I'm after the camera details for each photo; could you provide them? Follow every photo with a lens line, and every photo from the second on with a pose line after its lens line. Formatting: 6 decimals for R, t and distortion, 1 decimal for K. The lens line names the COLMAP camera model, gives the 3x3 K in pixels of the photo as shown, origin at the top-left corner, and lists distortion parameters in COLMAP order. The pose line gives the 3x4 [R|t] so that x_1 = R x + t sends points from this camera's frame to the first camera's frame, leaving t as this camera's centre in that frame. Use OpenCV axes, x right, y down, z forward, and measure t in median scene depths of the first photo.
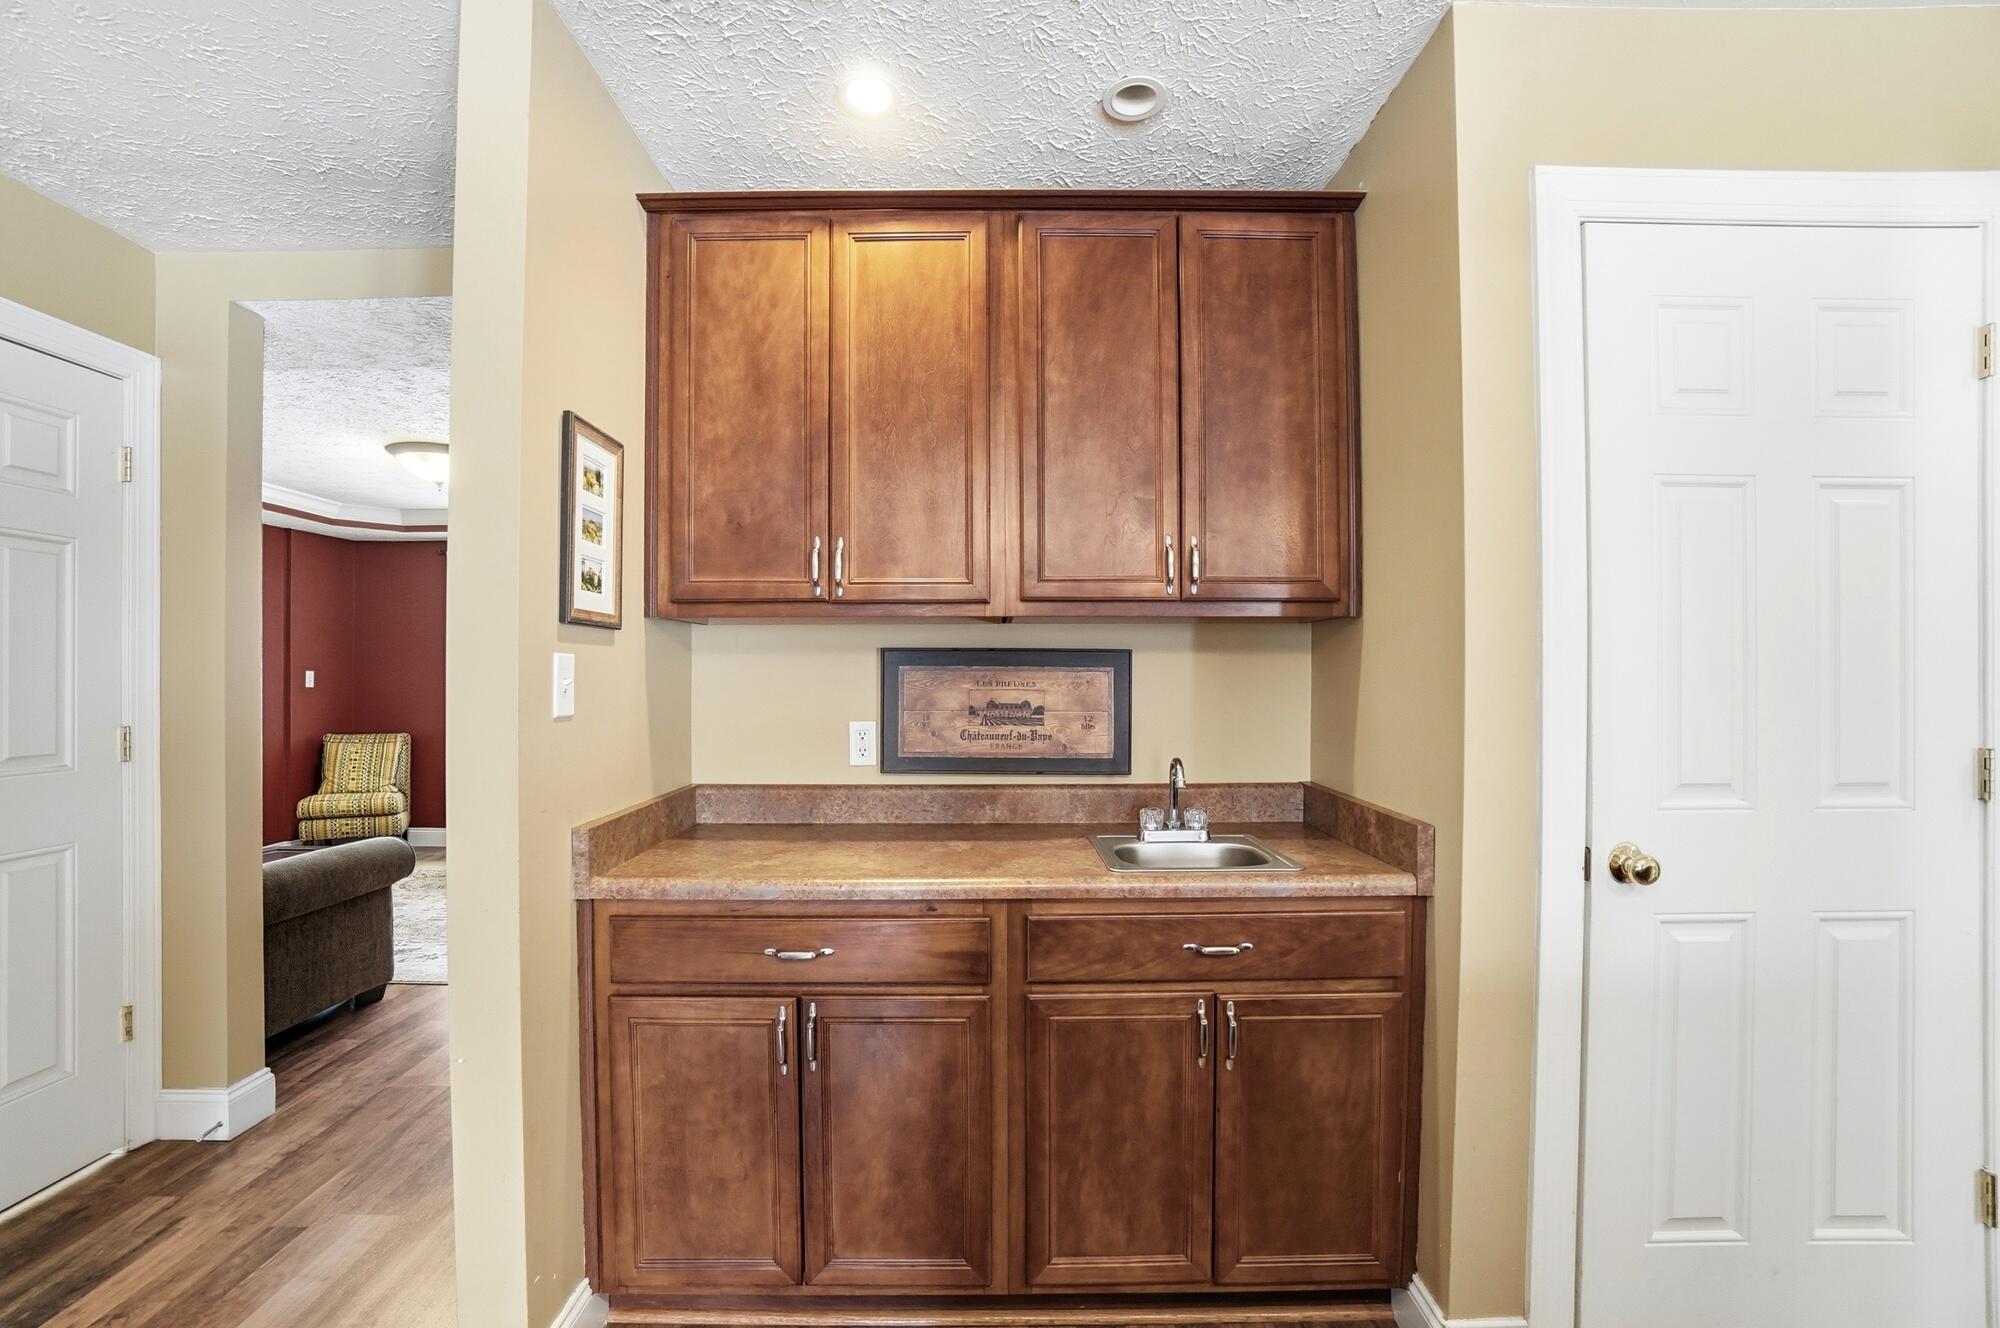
lens RADIAL K [[891.4, 0, 992.4], [0, 891.4, 673.0], [0, 0, 1]] dist [-0.065260, 0.025658]
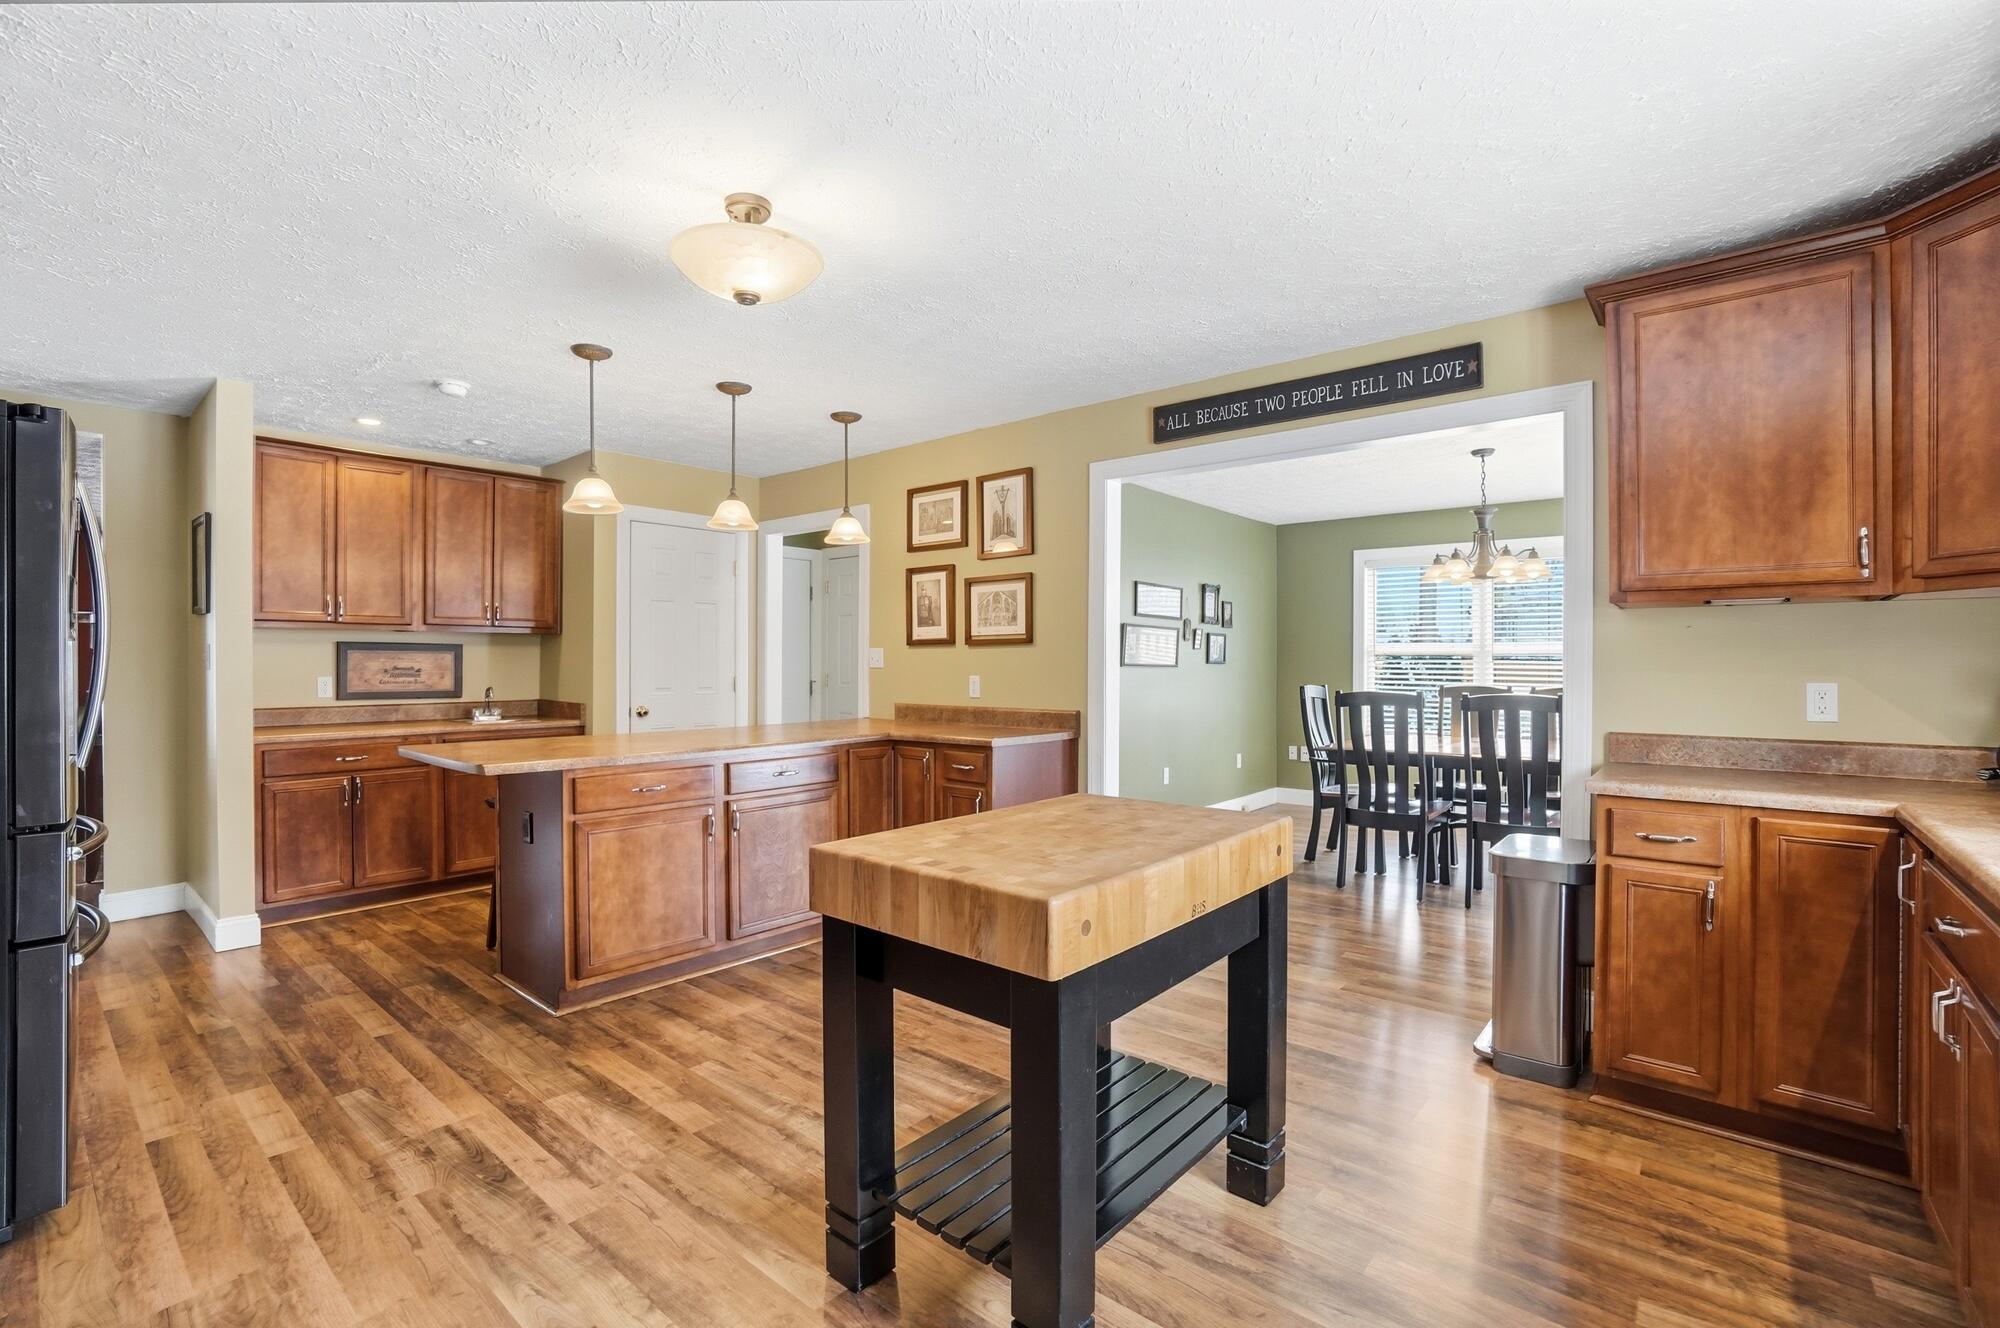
lens RADIAL K [[882.7, 0, 987.8], [0, 882.7, 666.4], [0, 0, 1]] dist [-0.048984, 0.000284]
pose [[0.651591, -0.002312, 0.758567, -0.777964], [-0.004200, 0.999969, 0.006655, 0.012215], [-0.758558, -0.007522, 0.651562, -1.777543]]
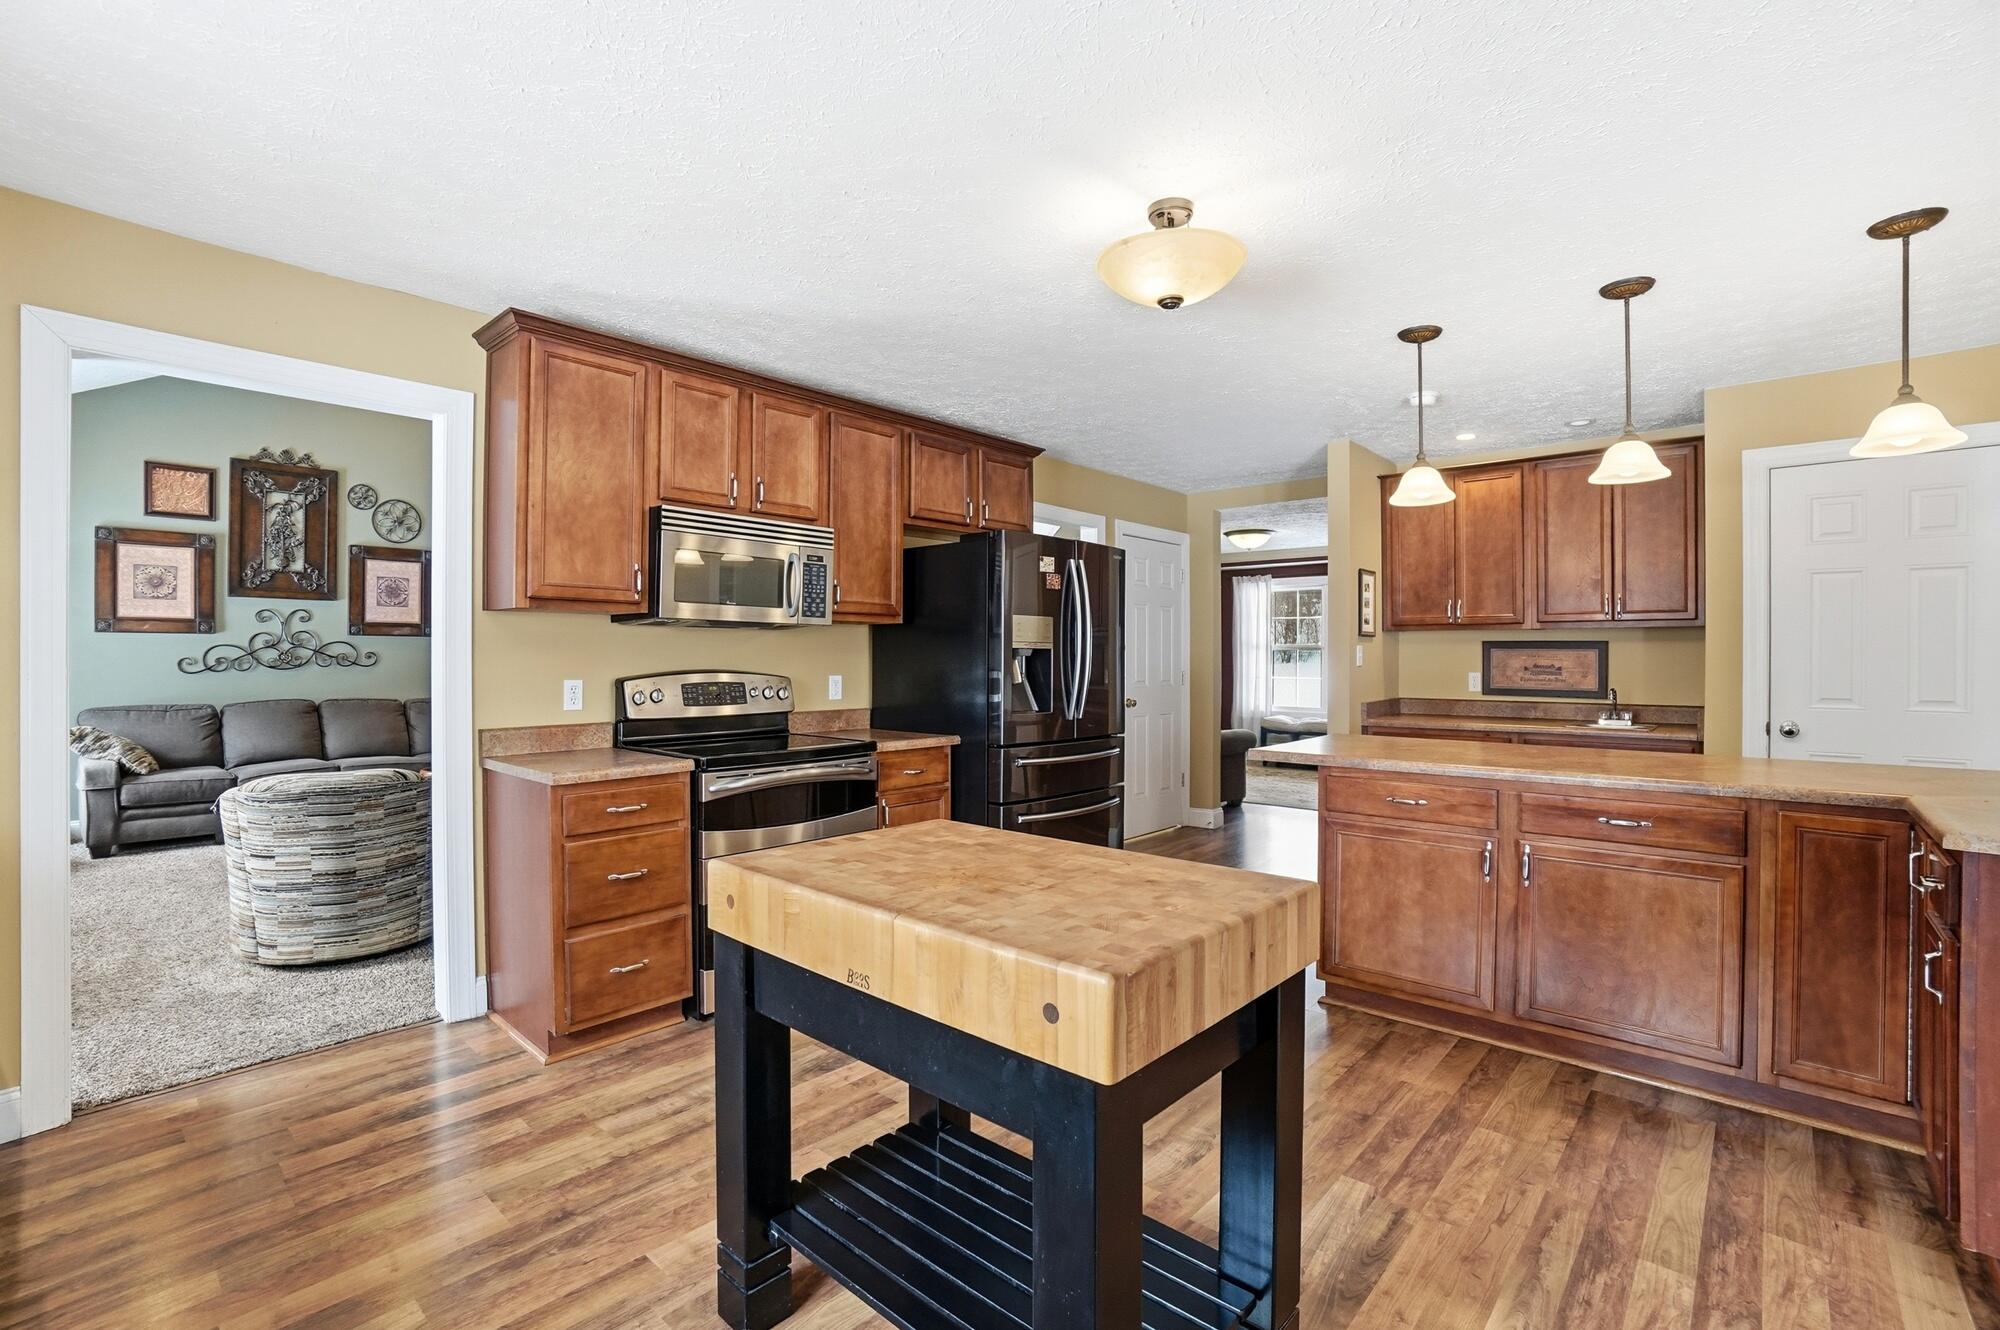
lens RADIAL K [[898.1, 0, 997.4], [0, 898.1, 657.4], [0, 0, 1]] dist [-0.062041, 0.023397]
pose [[0.747075, 0.003111, -0.664733, 0.535565], [0.000281, 0.999987, 0.004996, 0.002829], [0.664740, -0.003919, 0.747065, -1.818470]]
